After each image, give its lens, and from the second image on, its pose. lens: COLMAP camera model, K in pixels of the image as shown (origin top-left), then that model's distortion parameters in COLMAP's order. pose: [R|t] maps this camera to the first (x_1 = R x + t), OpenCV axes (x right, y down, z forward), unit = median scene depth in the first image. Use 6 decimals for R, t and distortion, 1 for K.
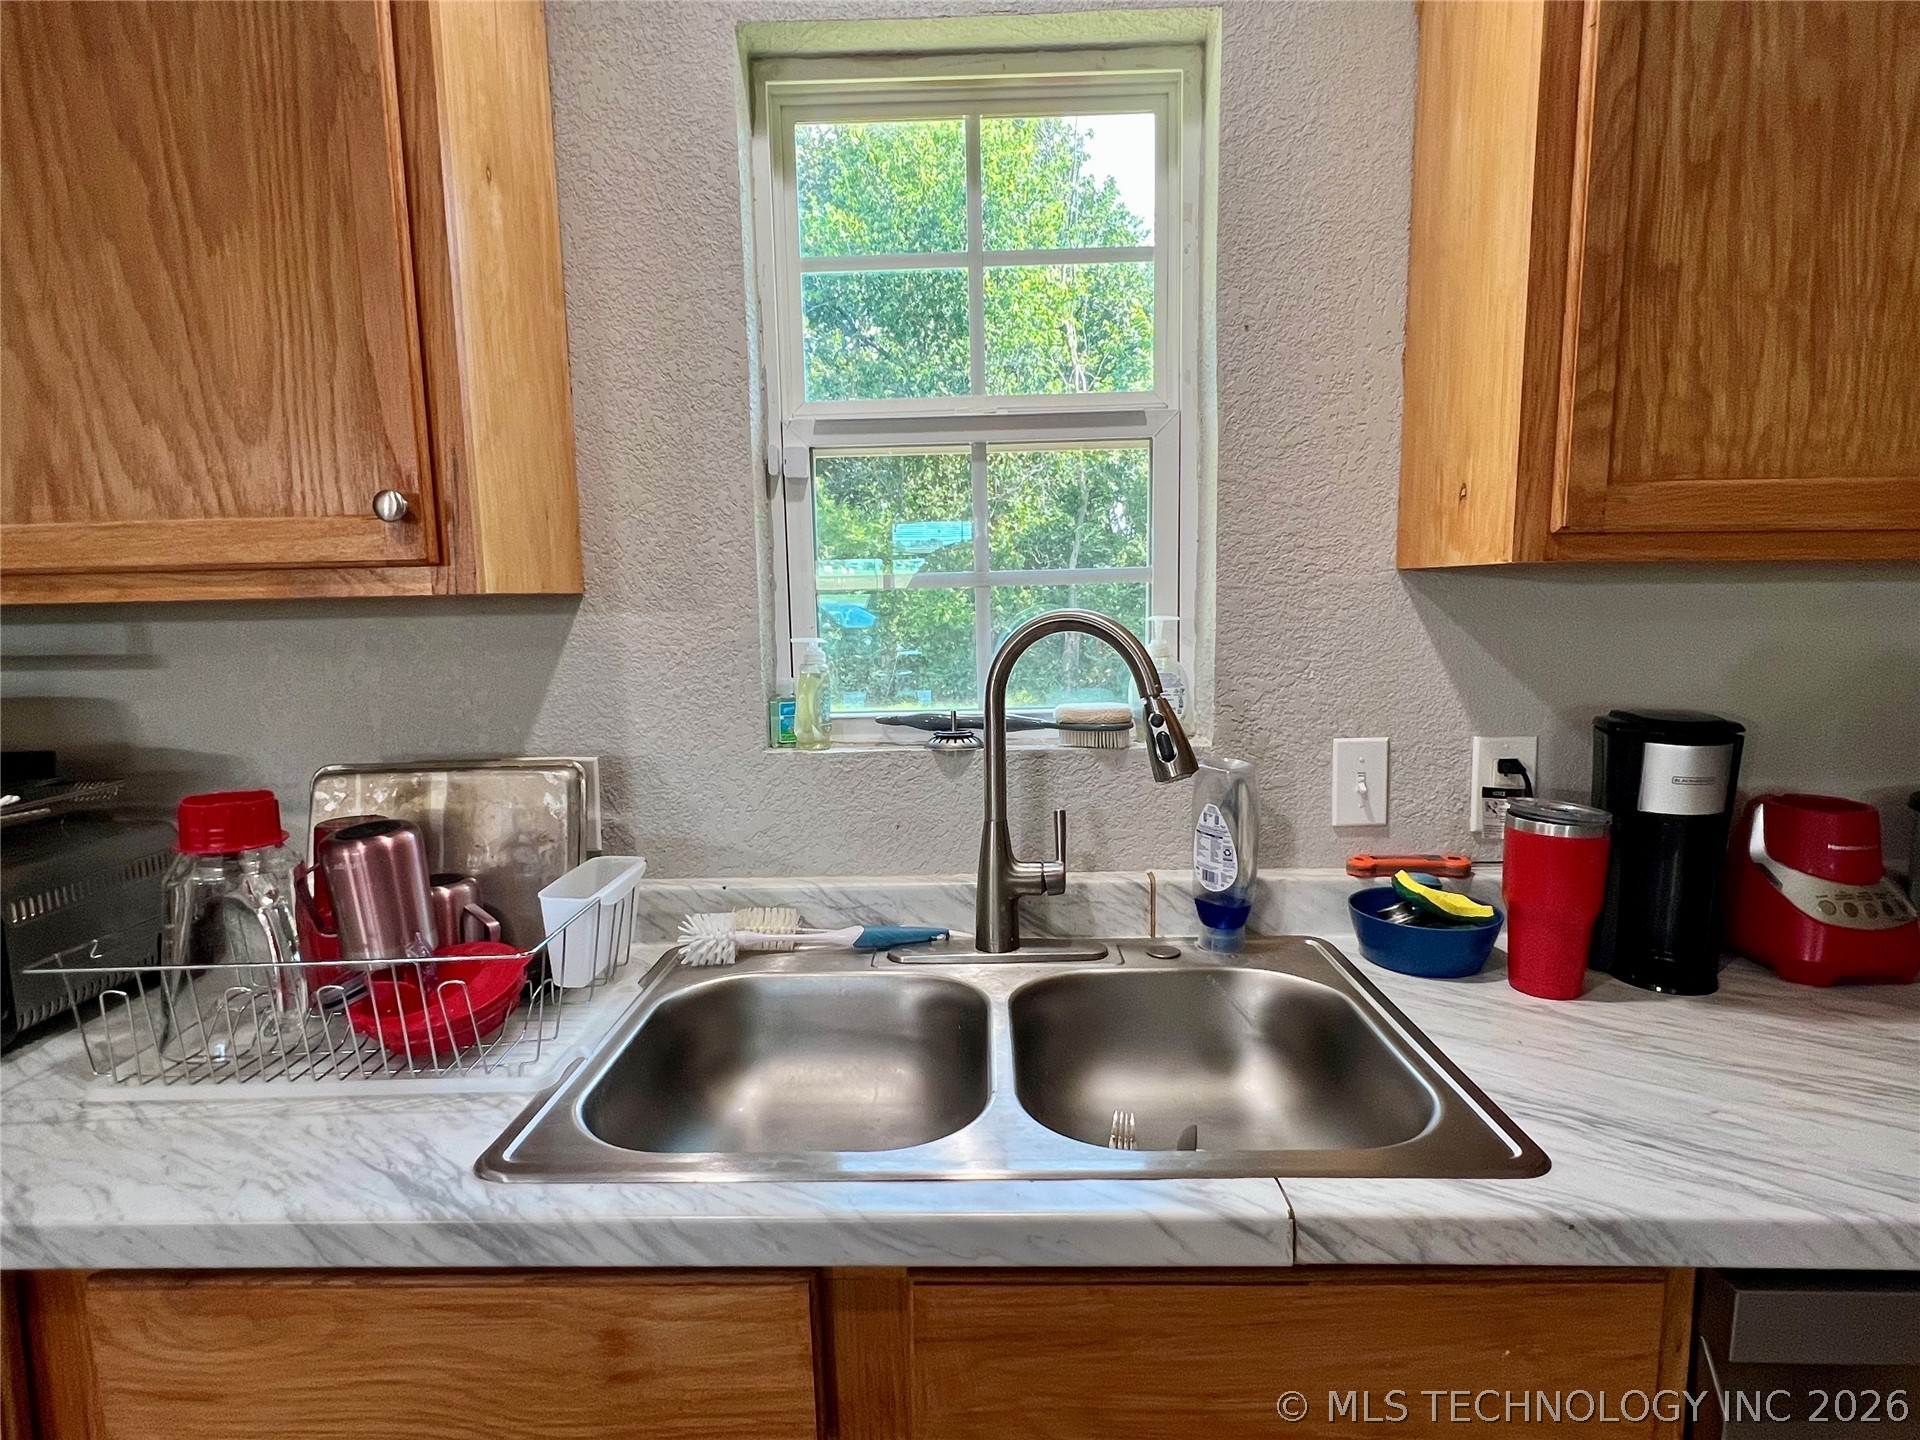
lens RADIAL K [[1043.8, 0, 956.1], [0, 1043.8, 734.0], [0, 0, 1]] dist [-0.001567, -0.000392]
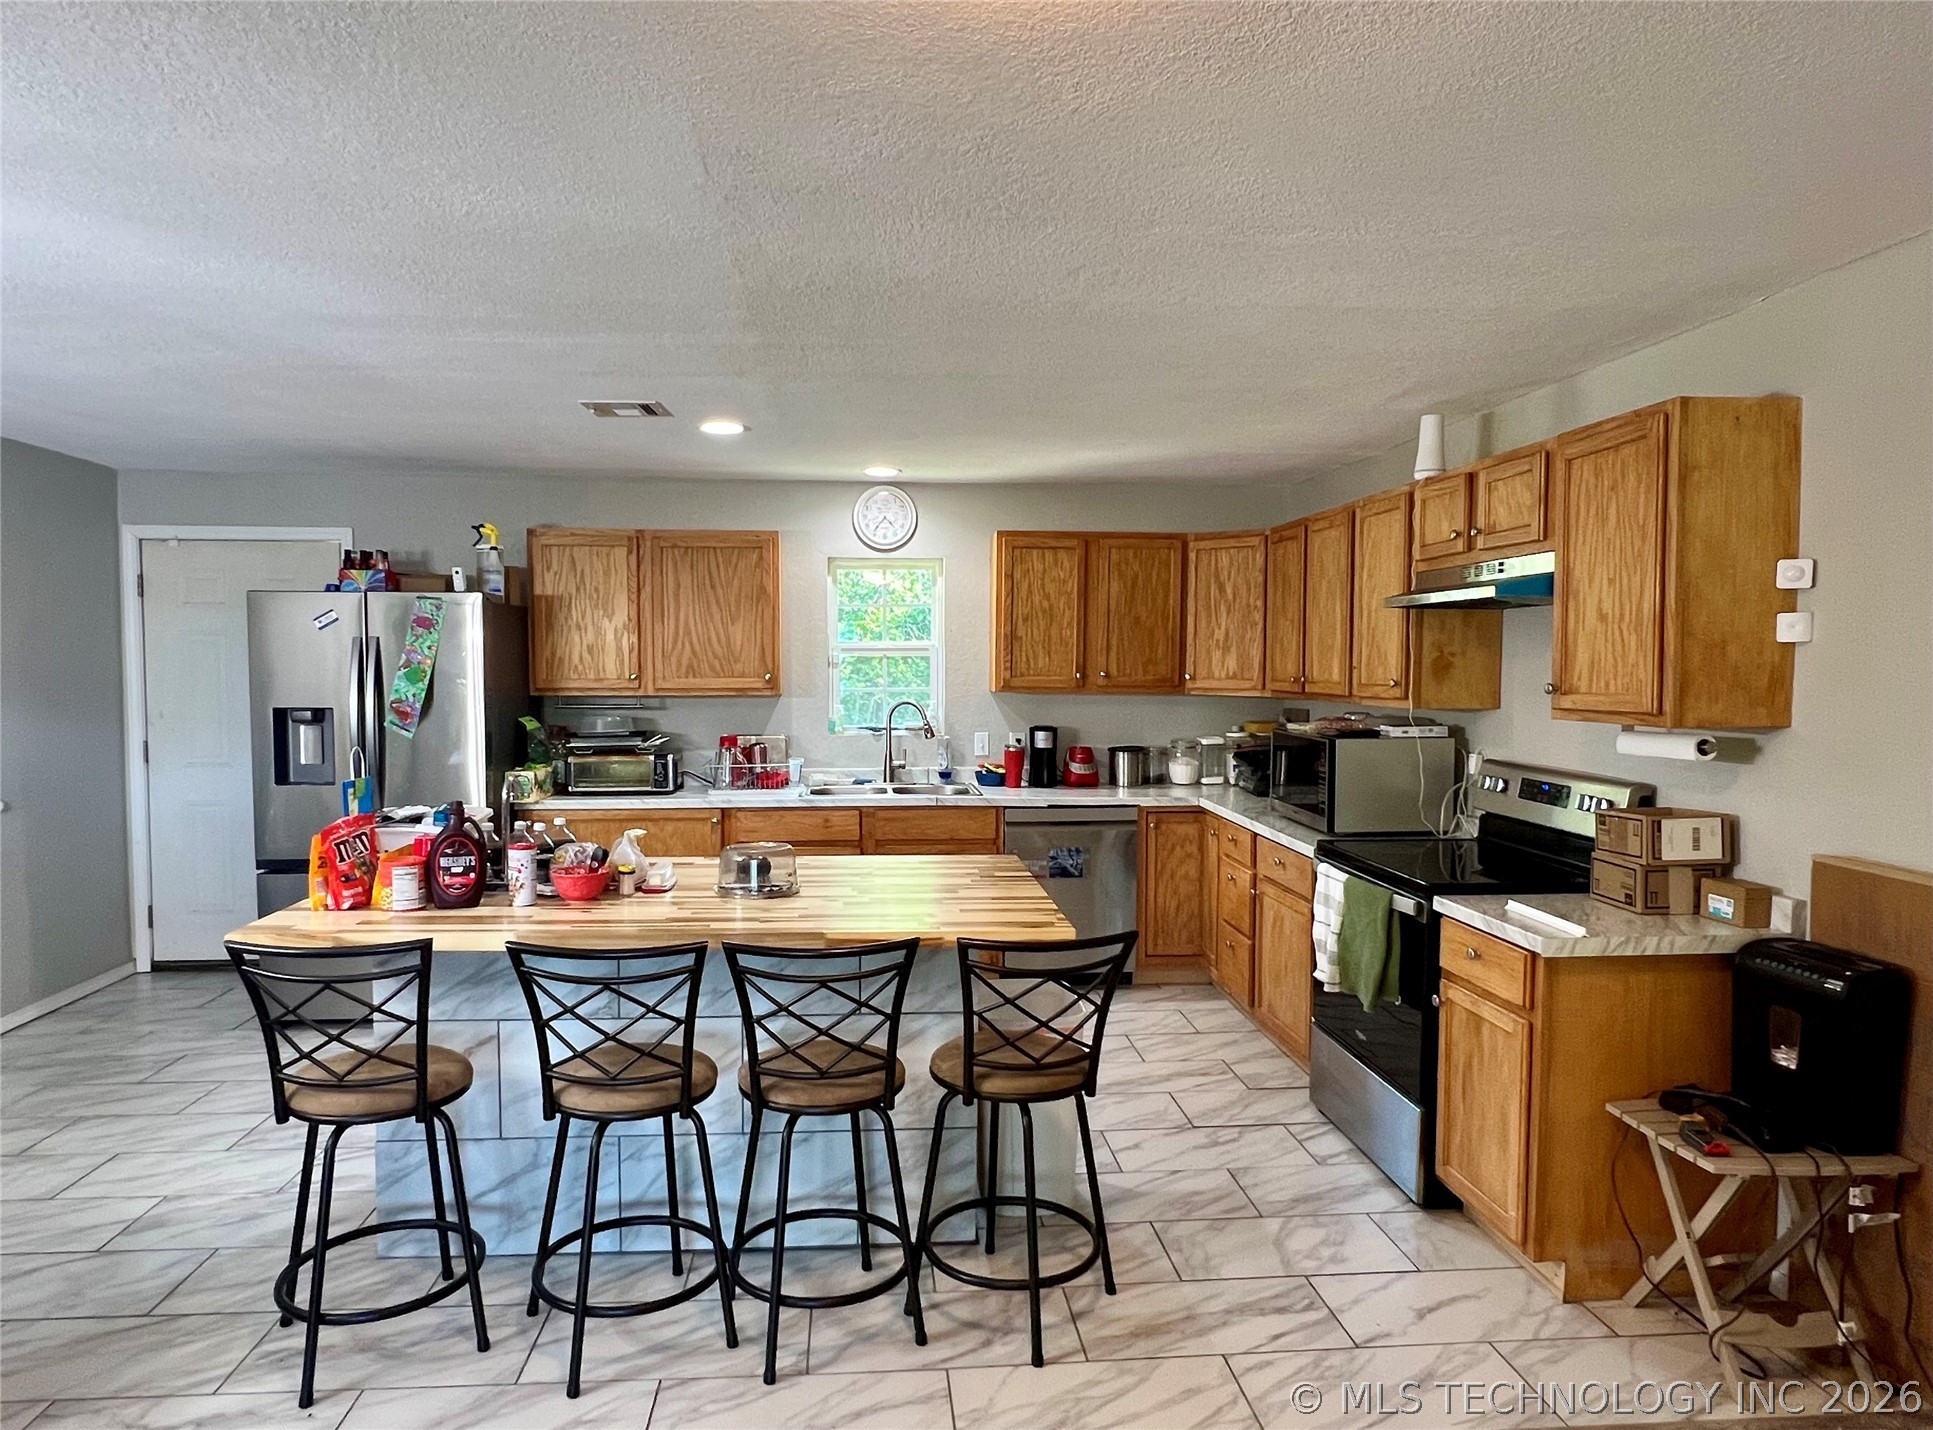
lens RADIAL K [[1152.2, 0, 944.3], [0, 1152.2, 729.2], [0, 0, 1]] dist [-0.003944, 0.001662]
pose [[0.995026, 0.013295, 0.098727, -0.245569], [-0.006126, 0.997345, -0.072569, 0.417356], [-0.099430, 0.071603, 0.992465, -4.491242]]
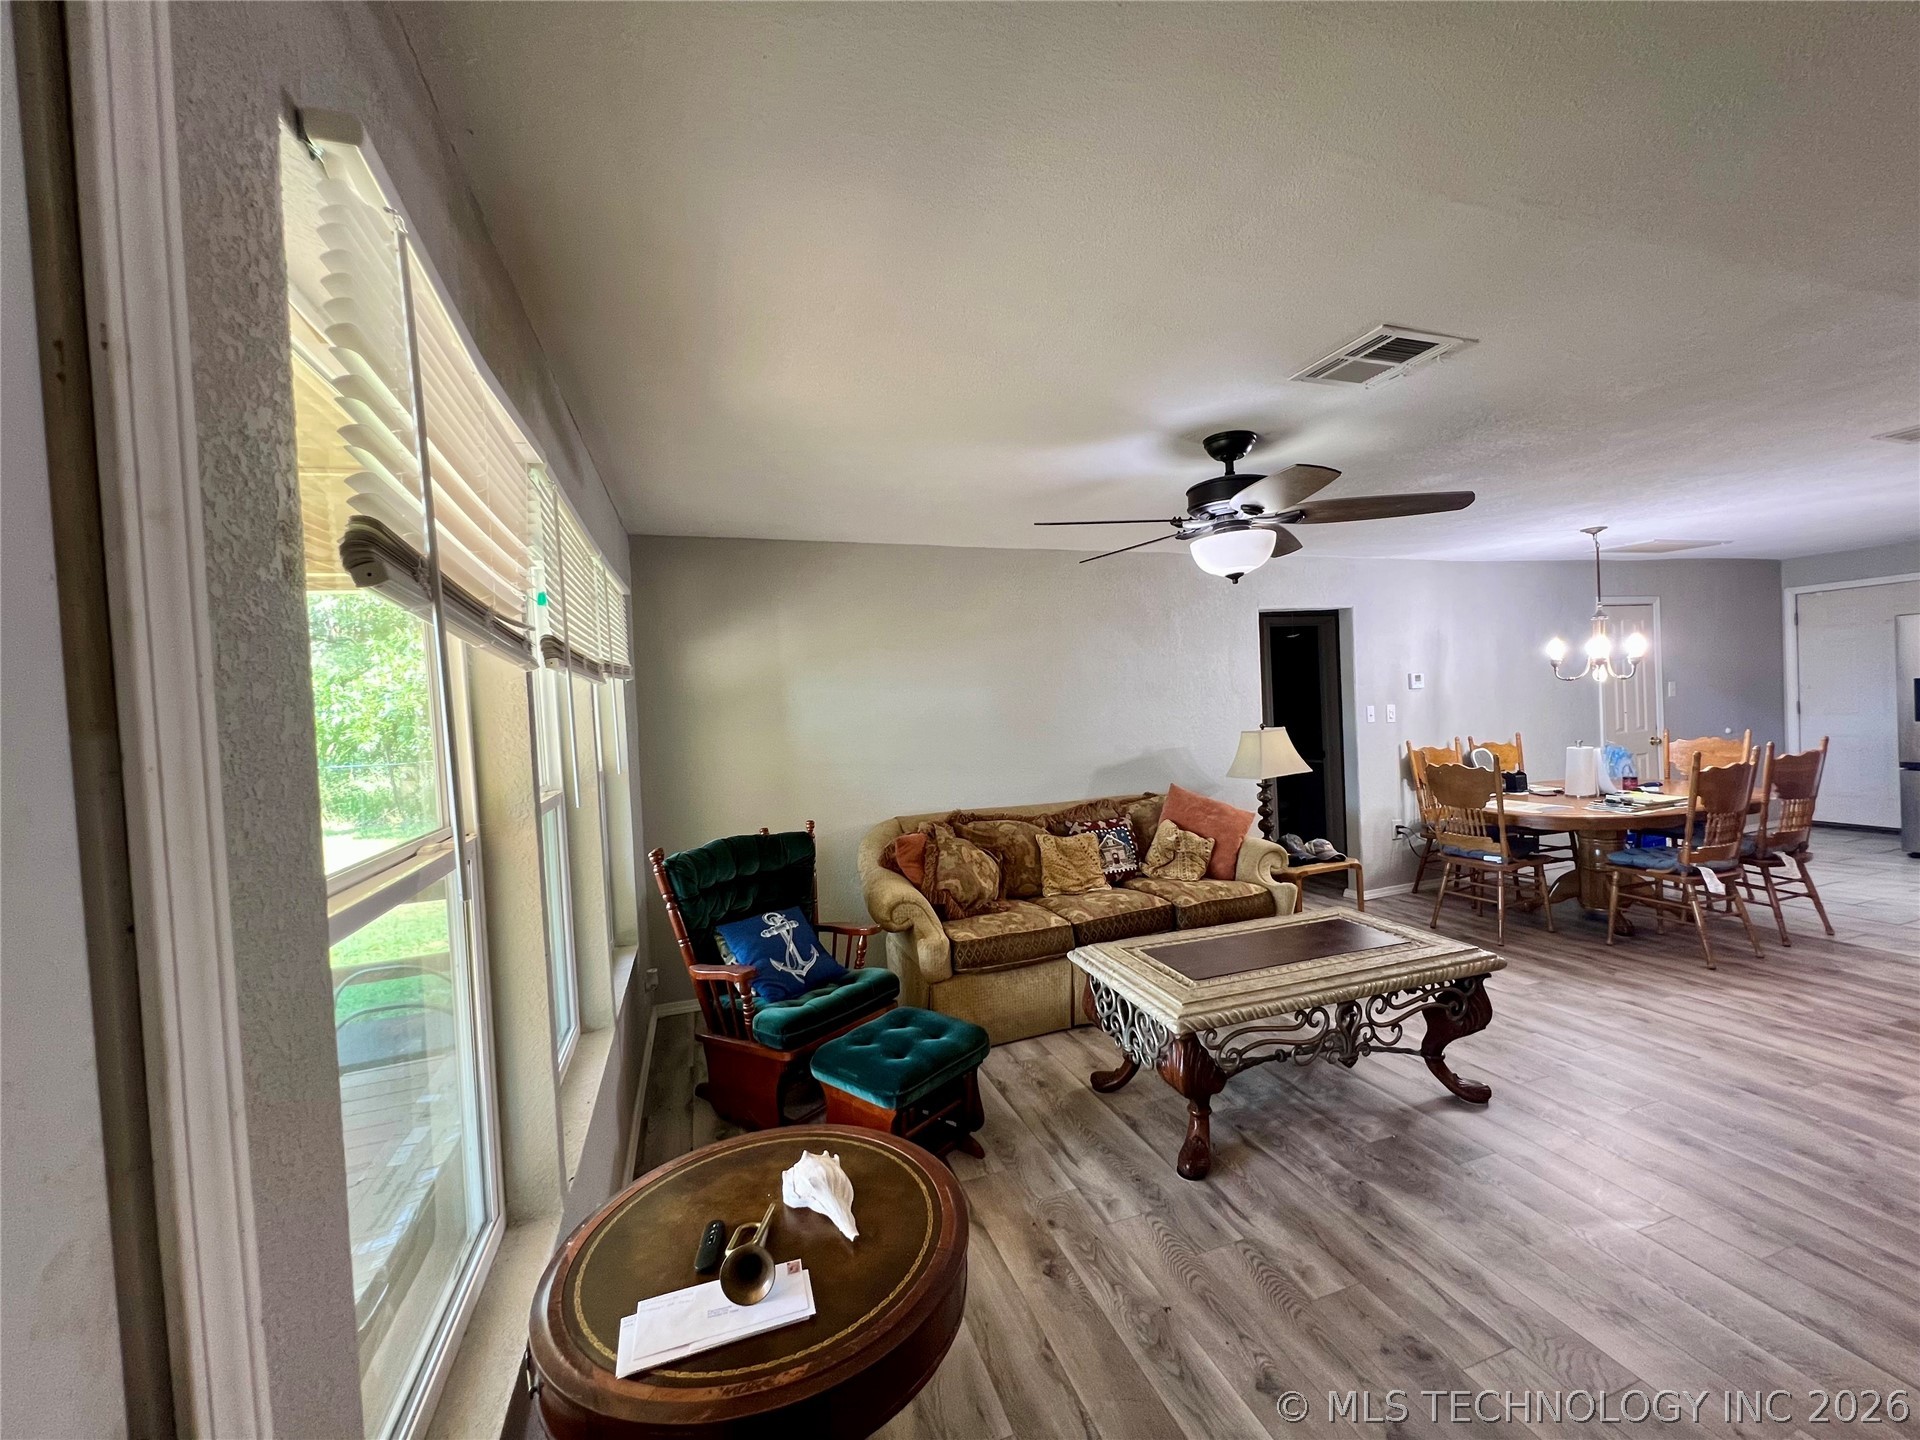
lens RADIAL K [[773.1, 0, 963.7], [0, 773.1, 725.1], [0, 0, 1]] dist [-0.001816, 0.001045]
pose [[0.344244, 0.021688, -0.938630, 0.443253], [-0.069597, 0.997572, -0.002475, 0.853692], [0.936297, 0.066177, 0.344917, -8.100347]]
